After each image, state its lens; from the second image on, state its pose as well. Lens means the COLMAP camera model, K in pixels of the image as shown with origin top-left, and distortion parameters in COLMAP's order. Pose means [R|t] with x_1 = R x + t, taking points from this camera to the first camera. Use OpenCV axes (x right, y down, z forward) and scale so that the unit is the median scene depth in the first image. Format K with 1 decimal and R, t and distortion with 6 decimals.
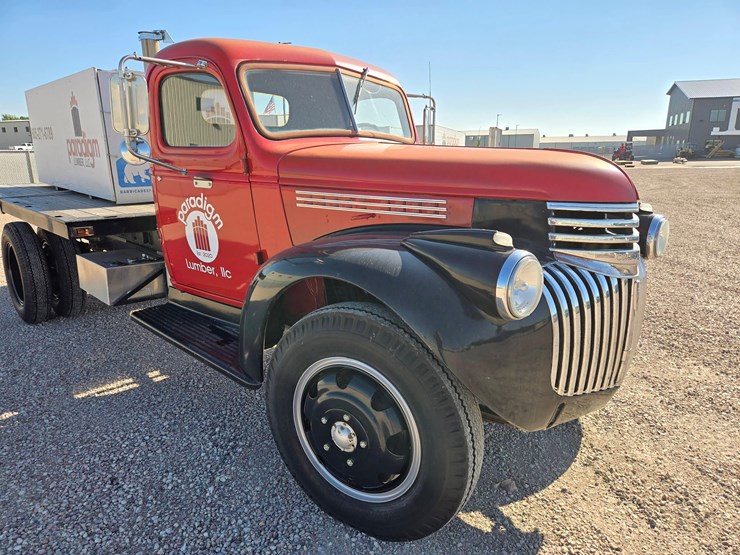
lens RADIAL K [[498.0, 0, 369.9], [0, 498.0, 279.5], [0, 0, 1]] dist [0.067419, -0.058445]
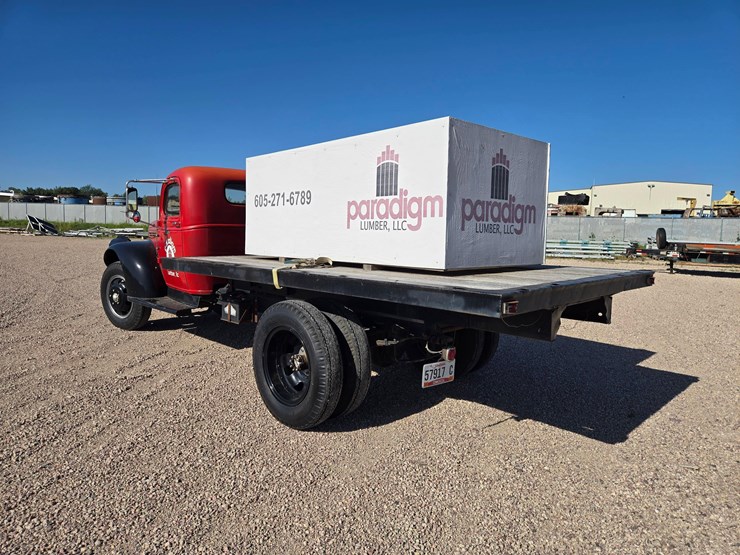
lens RADIAL K [[498.0, 0, 372.4], [0, 498.0, 269.6], [0, 0, 1]] dist [0.067419, -0.058445]
pose [[0.966712, 0.026932, -0.254447, 1.046287], [-0.071659, 0.983147, -0.168189, 0.264531], [0.245629, 0.180823, 0.952349, -0.807794]]
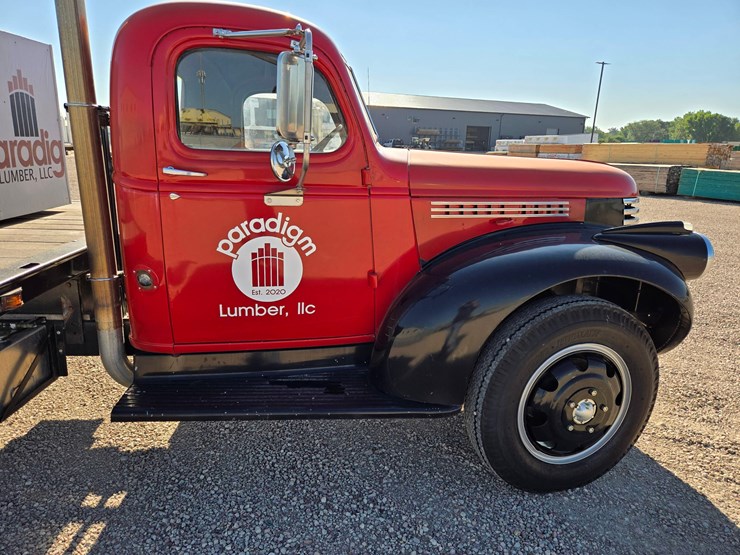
lens RADIAL K [[498.0, 0, 366.7], [0, 498.0, 275.4], [0, 0, 1]] dist [0.067419, -0.058445]
pose [[0.660947, -0.171789, 0.730505, -0.817120], [0.160652, 0.983268, 0.085875, -0.121271], [-0.733035, 0.060599, 0.677486, 0.388770]]
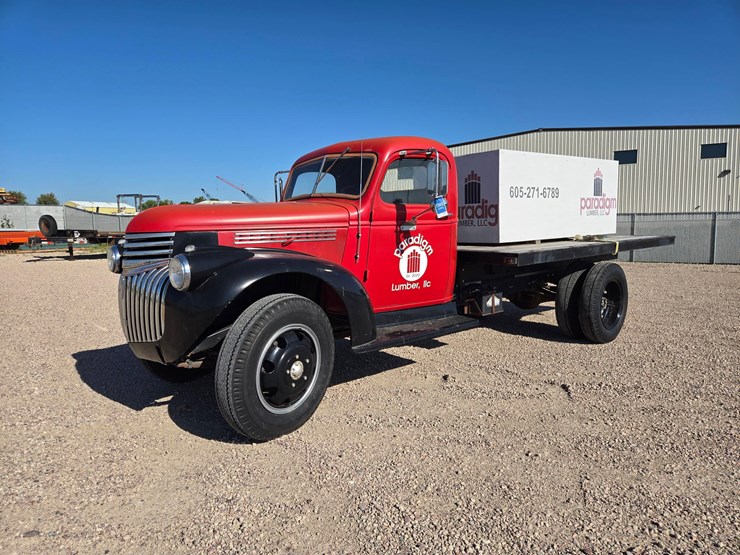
lens RADIAL K [[498.0, 0, 365.8], [0, 498.0, 276.3], [0, 0, 1]] dist [0.067419, -0.058445]
pose [[0.325841, -0.122603, 0.937441, -1.820391], [0.252728, 0.966767, 0.038594, -0.145110], [-0.911019, 0.224342, 0.345997, 0.648244]]
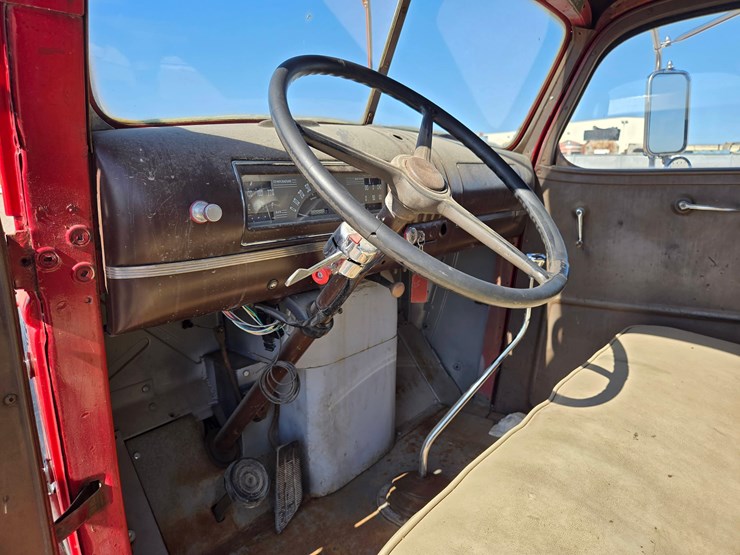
lens RADIAL K [[498.0, 0, 376.4], [0, 498.0, 281.5], [0, 0, 1]] dist [0.067419, -0.058445]
pose [[0.985887, 0.018990, -0.166330, -0.296204], [-0.026363, 0.998760, -0.042235, -0.238100], [0.165321, 0.046024, 0.985165, 0.897494]]
